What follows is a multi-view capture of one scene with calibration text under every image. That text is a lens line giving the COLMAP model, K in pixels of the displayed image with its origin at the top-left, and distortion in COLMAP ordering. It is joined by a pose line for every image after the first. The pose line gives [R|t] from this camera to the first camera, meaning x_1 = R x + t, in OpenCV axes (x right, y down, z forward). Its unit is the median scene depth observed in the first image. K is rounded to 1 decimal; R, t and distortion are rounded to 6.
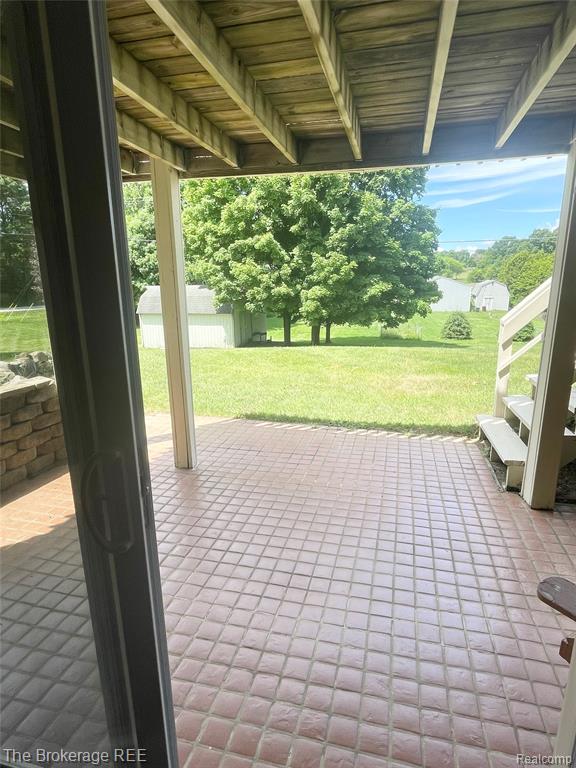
lens RADIAL K [[428.1, 0, 290.2], [0, 428.1, 390.7], [0, 0, 1]] dist [0.003625, -0.001644]
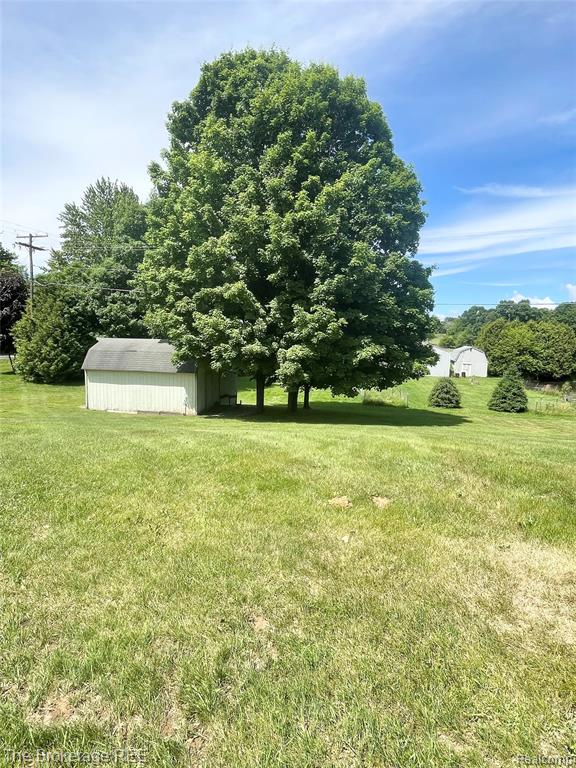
lens RADIAL K [[428.1, 0, 288.9], [0, 428.1, 382.2], [0, 0, 1]] dist [0.003625, -0.001644]
pose [[0.997911, 0.033174, 0.055444, 0.002278], [-0.024327, 0.987888, -0.153247, -0.043629], [-0.059856, 0.151578, 0.986631, 0.183905]]
